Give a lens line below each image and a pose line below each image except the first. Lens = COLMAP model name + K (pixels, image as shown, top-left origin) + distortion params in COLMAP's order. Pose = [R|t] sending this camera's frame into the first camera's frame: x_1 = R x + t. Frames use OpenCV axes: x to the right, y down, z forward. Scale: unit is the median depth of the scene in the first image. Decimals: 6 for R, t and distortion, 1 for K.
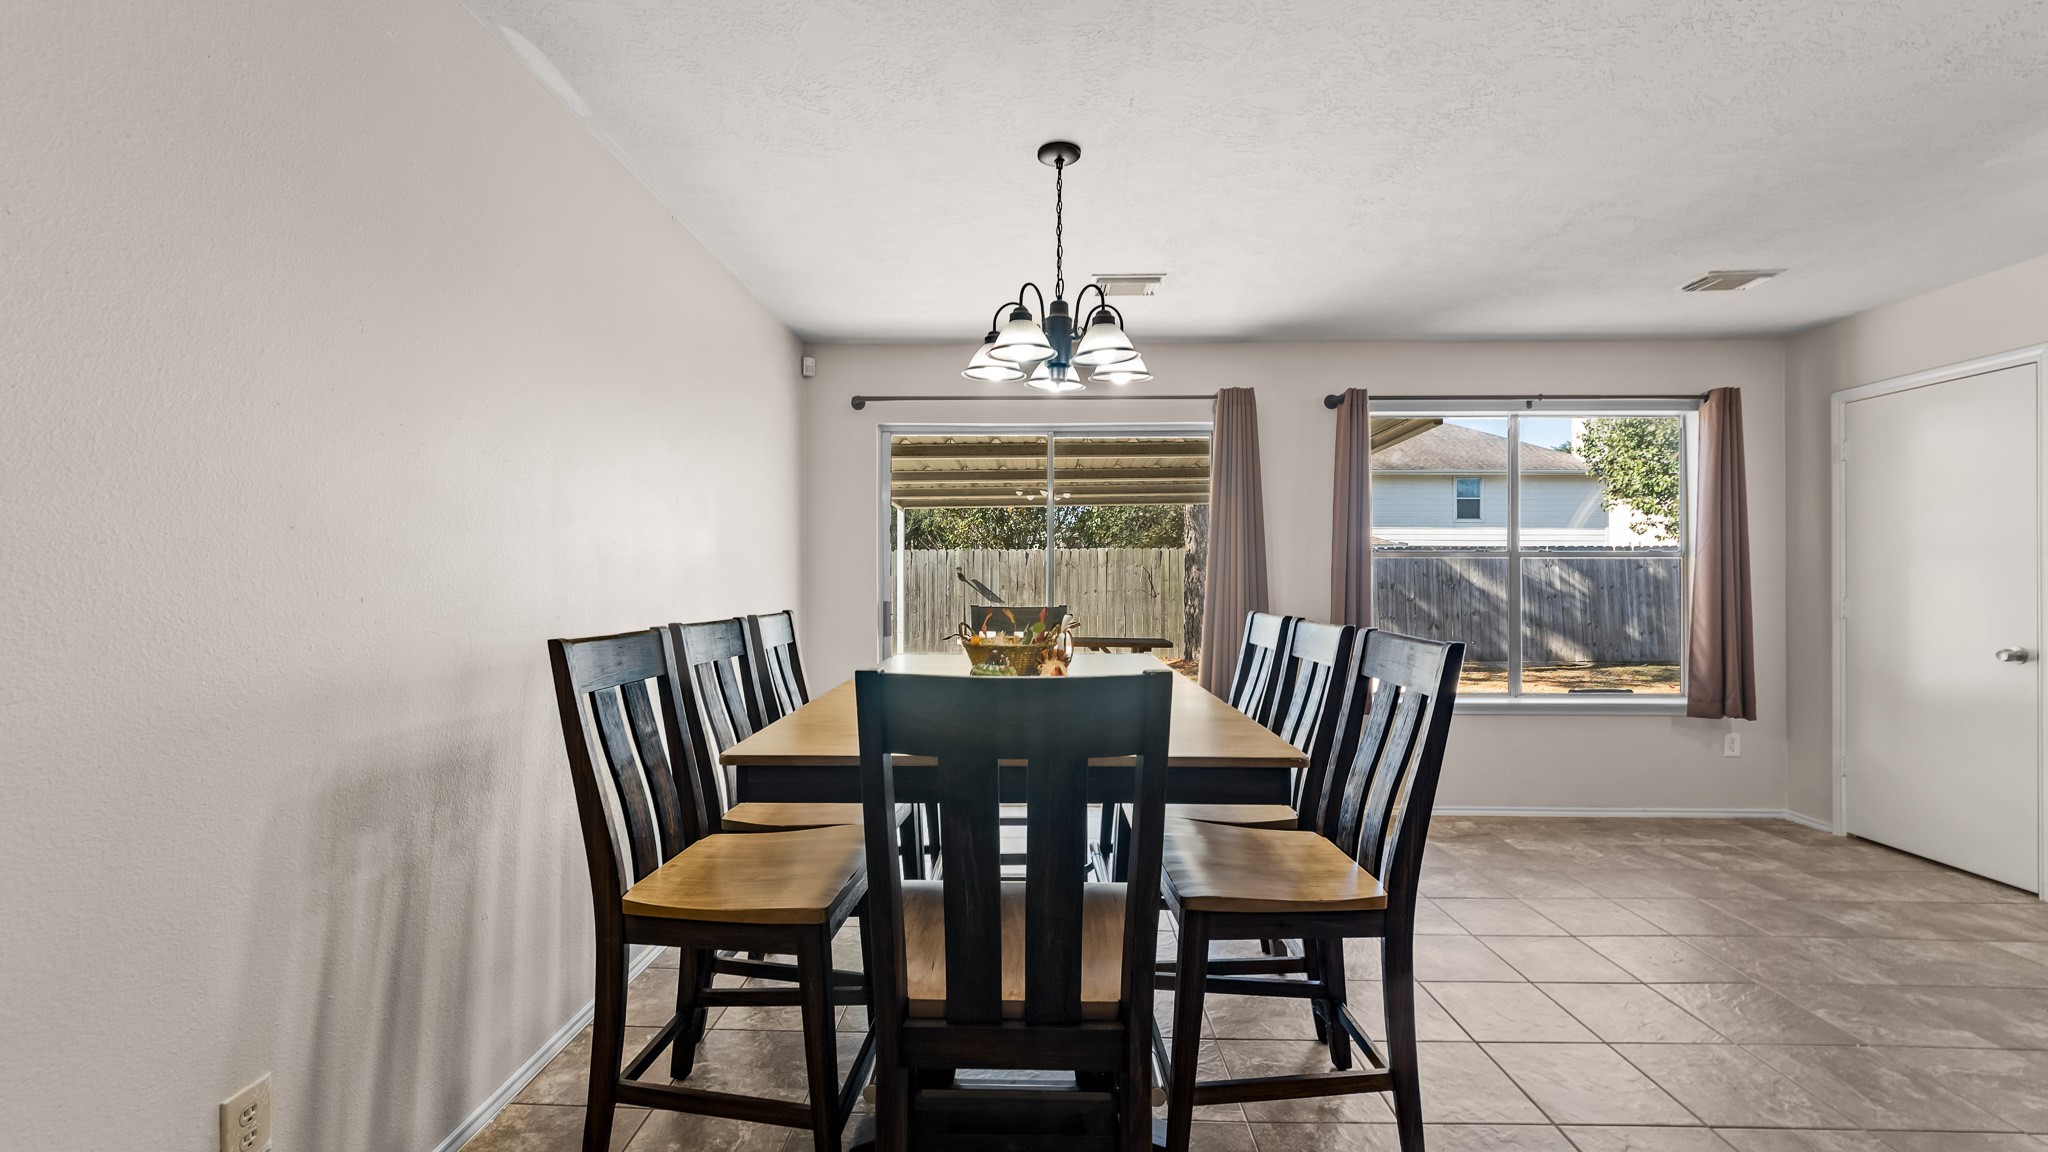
lens RADIAL K [[907.8, 0, 1026.4], [0, 907.8, 578.7], [0, 0, 1]] dist [0.001035, 0.000112]
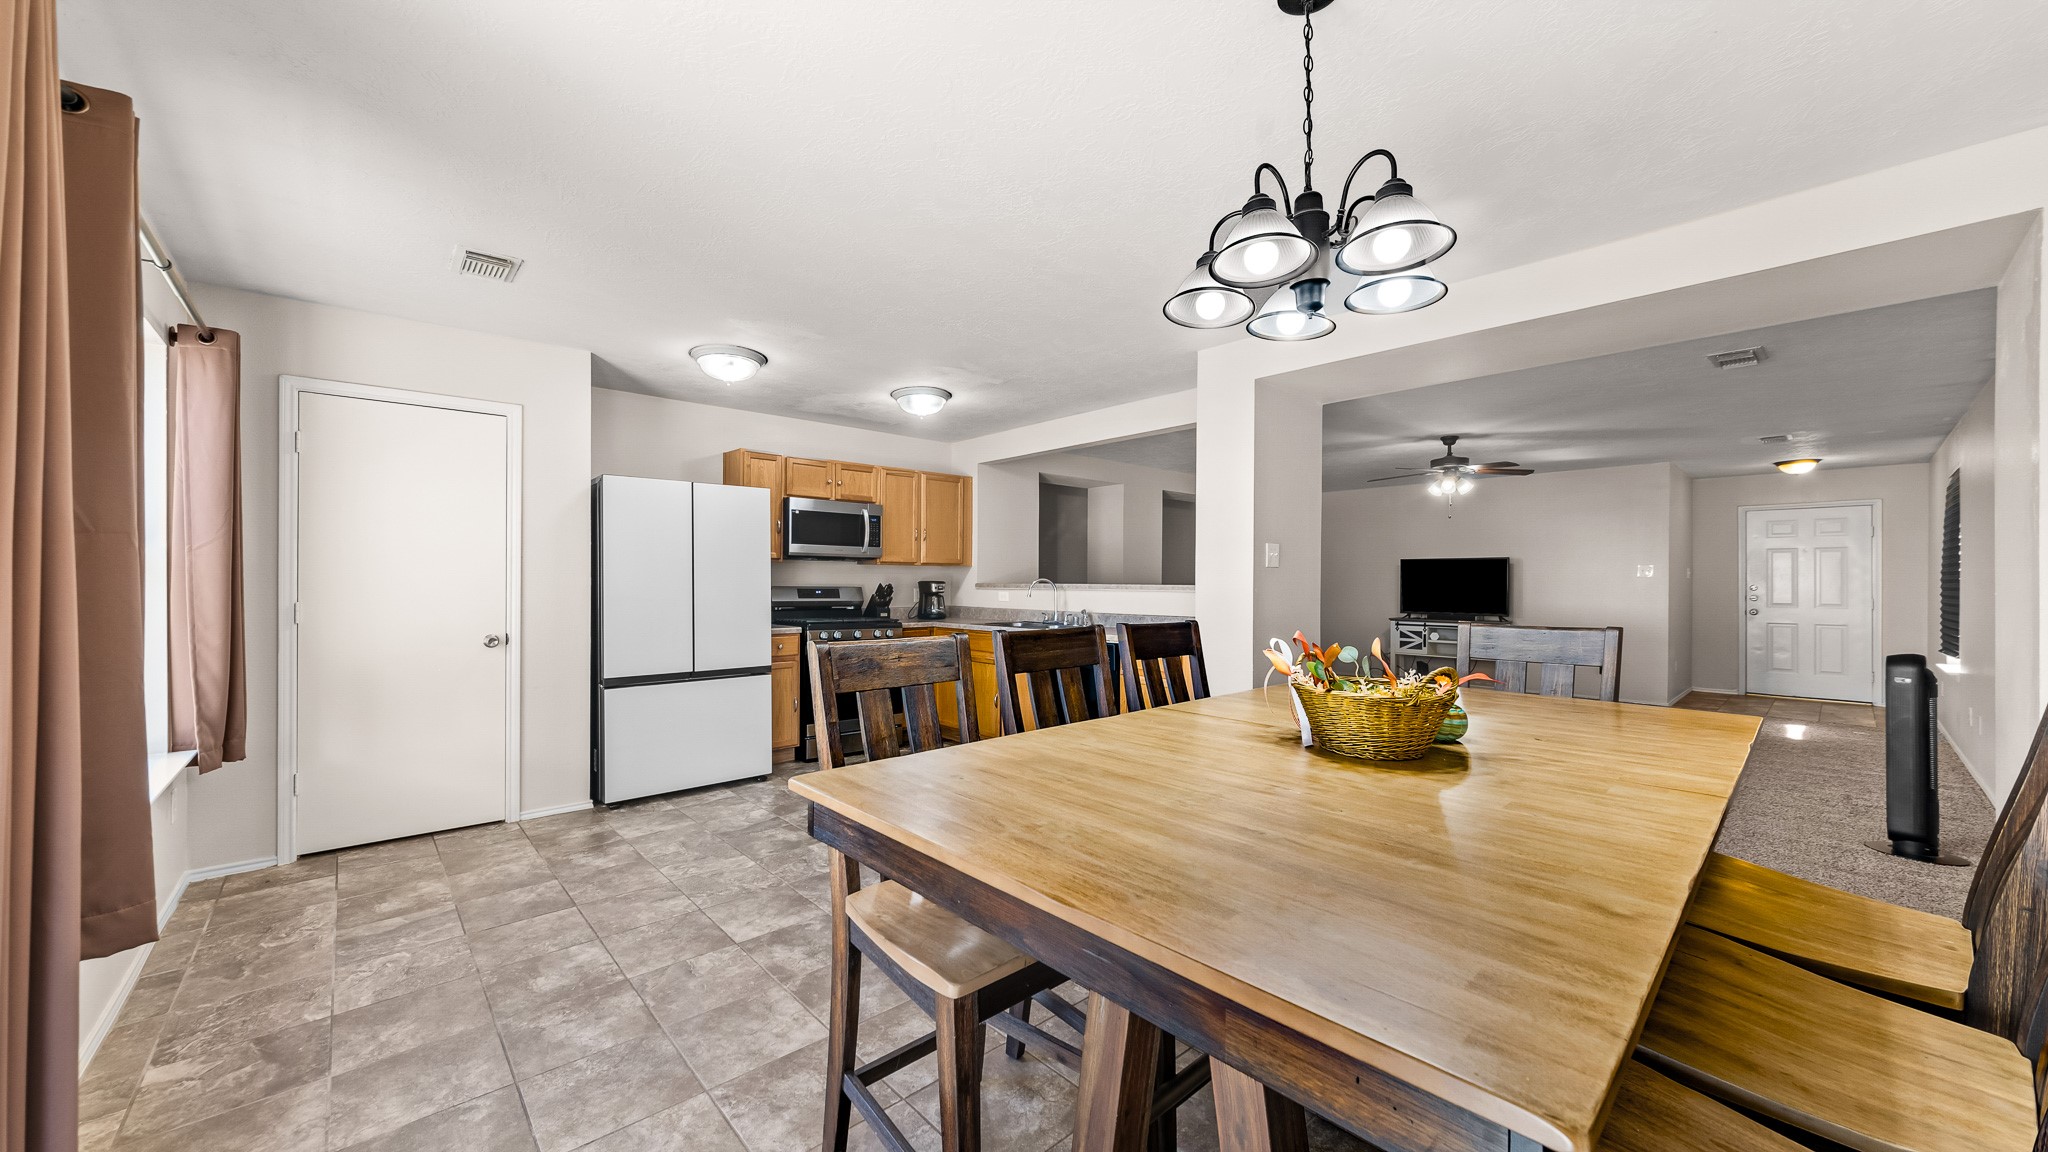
lens RADIAL K [[743.8, 0, 1030.7], [0, 743.8, 575.0], [0, 0, 1]] dist [0.001499, 0.000275]
pose [[-0.693694, -0.003765, 0.720260, -0.163736], [-0.005994, 0.999982, -0.000546, -0.009542], [-0.720245, -0.004696, -0.693704, 1.047233]]
